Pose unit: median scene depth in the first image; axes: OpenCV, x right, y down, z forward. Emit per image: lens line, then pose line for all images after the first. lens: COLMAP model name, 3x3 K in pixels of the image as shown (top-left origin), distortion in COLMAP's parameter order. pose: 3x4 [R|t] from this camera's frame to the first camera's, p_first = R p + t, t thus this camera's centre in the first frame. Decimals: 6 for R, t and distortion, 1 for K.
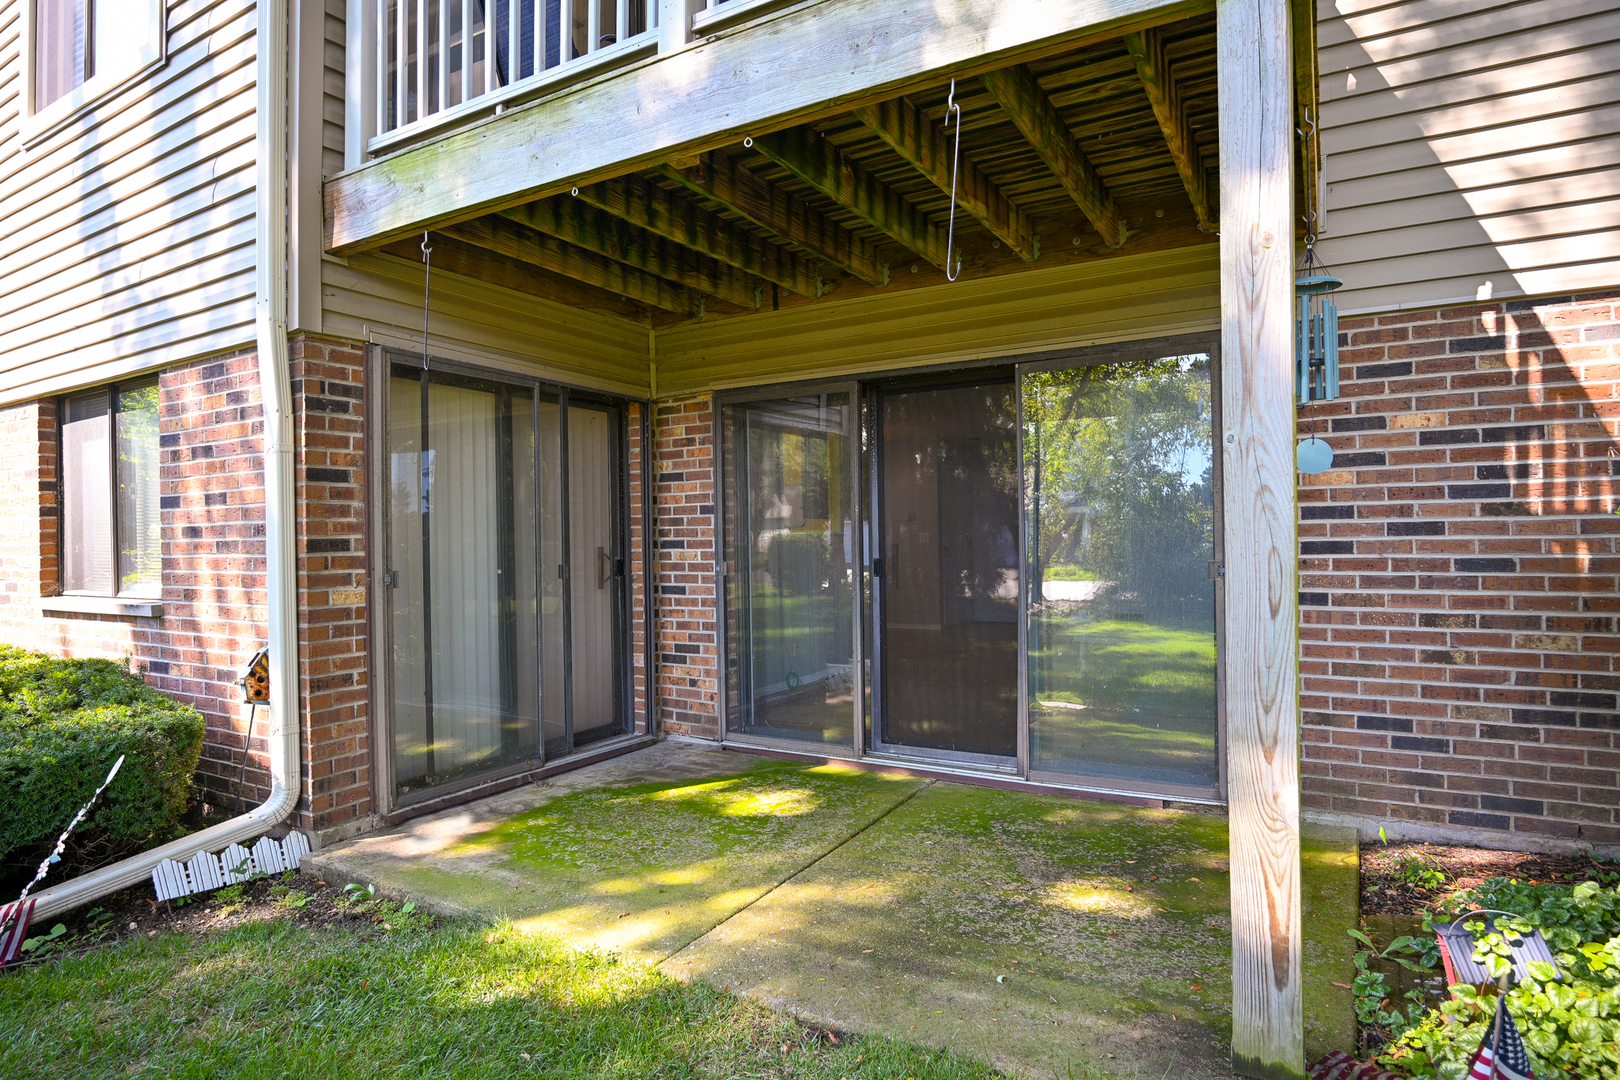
lens RADIAL K [[910.5, 0, 810.0], [0, 910.5, 540.0], [0, 0, 1]] dist [-0.019442, 0.000224]
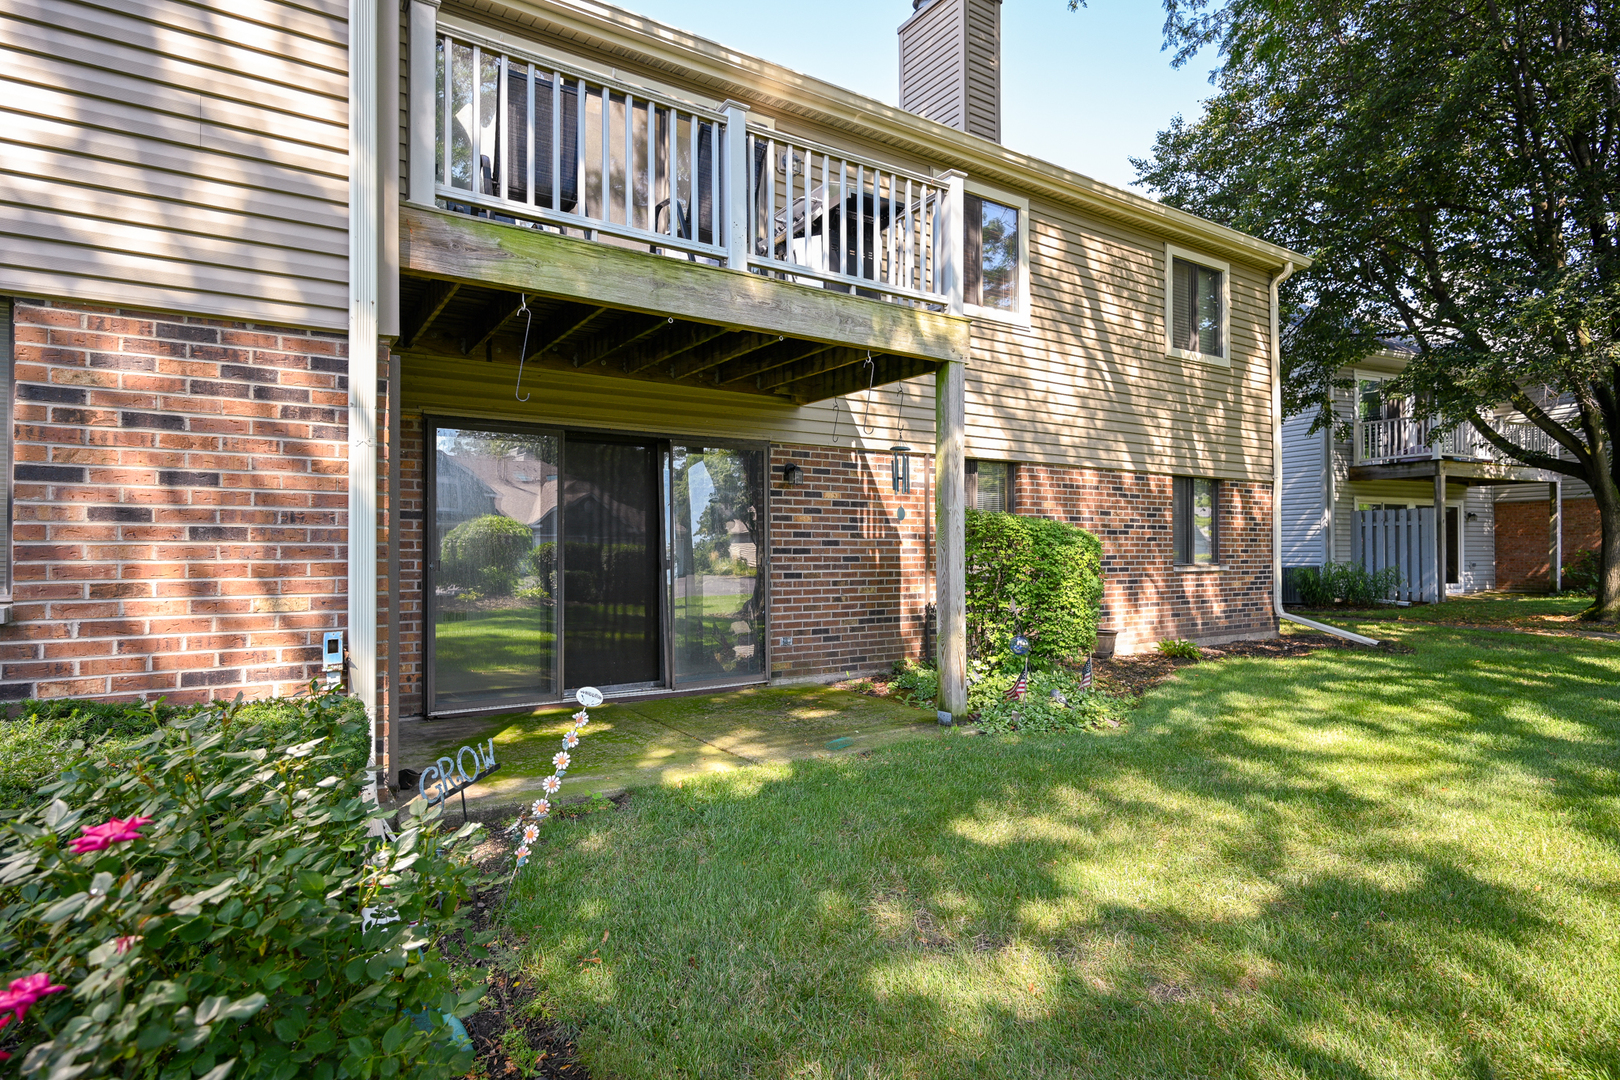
lens RADIAL K [[857.5, 0, 810.0], [0, 857.5, 540.0], [0, 0, 1]] dist [-0.001302, -0.000098]
pose [[0.442536, 0.024413, 0.896419, -1.321582], [-0.004146, 0.999674, -0.025178, 0.035173], [-0.896741, 0.007425, 0.442493, 0.100240]]
